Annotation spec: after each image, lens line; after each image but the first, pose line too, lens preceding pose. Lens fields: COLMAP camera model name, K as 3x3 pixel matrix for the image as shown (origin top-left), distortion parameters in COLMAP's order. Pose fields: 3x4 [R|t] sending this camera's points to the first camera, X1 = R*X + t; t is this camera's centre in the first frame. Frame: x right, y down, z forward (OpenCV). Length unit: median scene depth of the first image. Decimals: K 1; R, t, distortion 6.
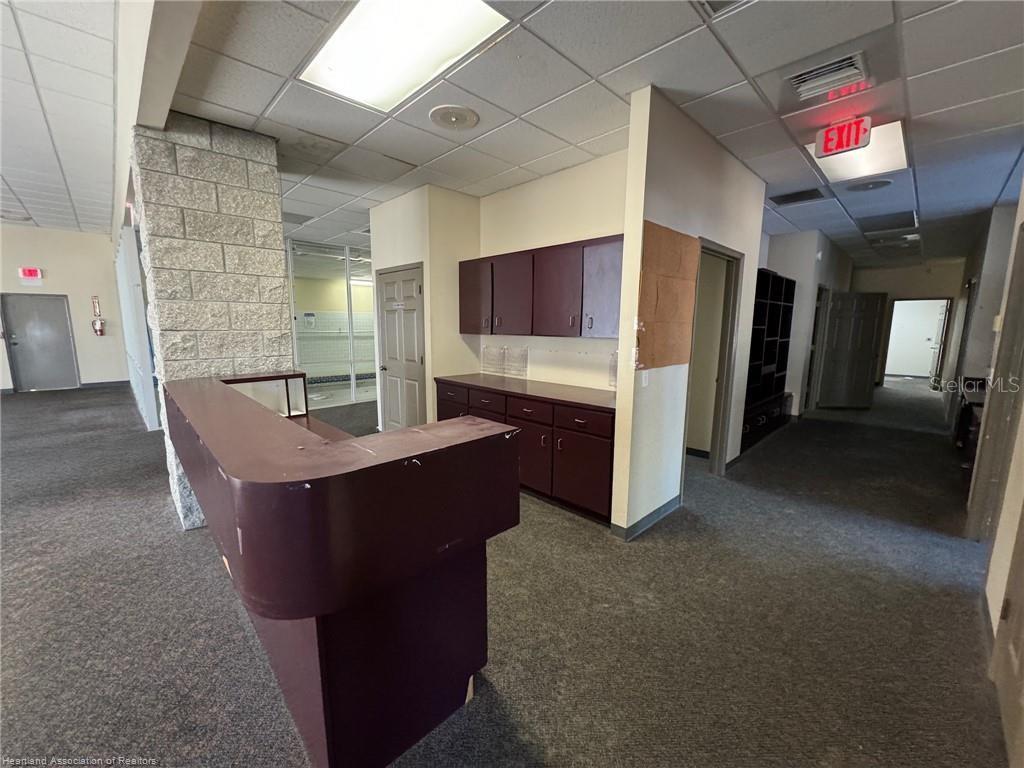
lens RADIAL K [[405.6, 0, 512.3], [0, 405.6, 387.8], [0, 0, 1]] dist [-0.006556, 0.001050]
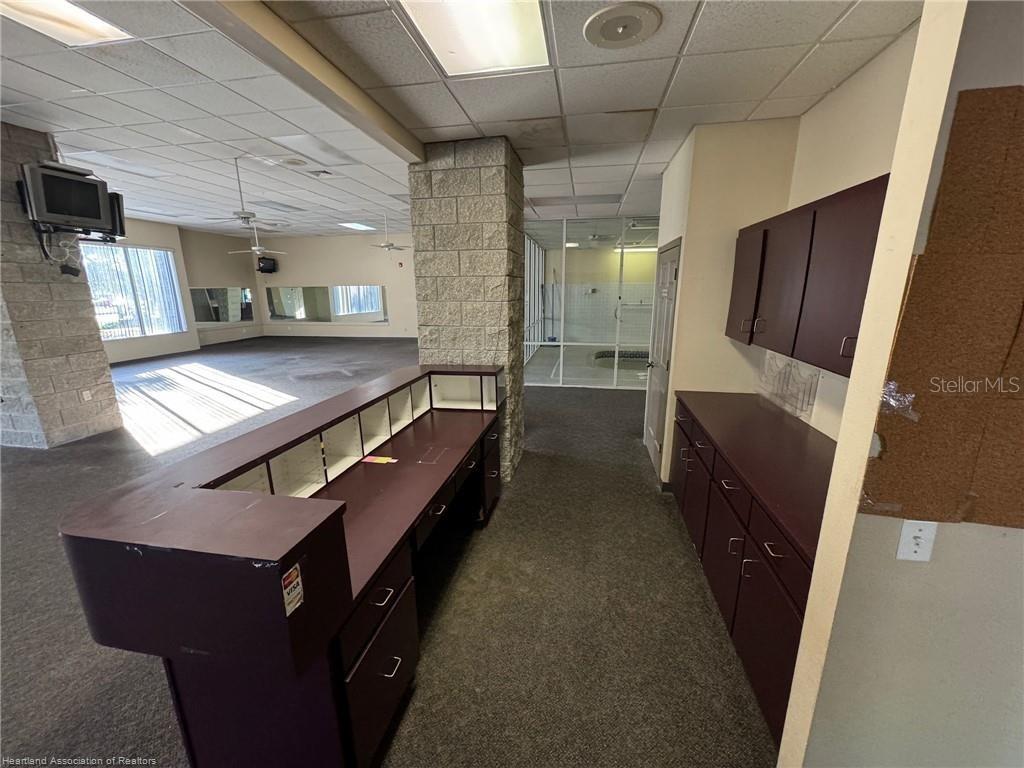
lens RADIAL K [[405.6, 0, 513.2], [0, 405.6, 387.5], [0, 0, 1]] dist [-0.006556, 0.001050]
pose [[0.576648, 0.187939, -0.795083, 0.267622], [-0.115617, 0.982160, 0.148306, -0.122364], [0.808771, 0.006404, 0.588089, 0.338004]]
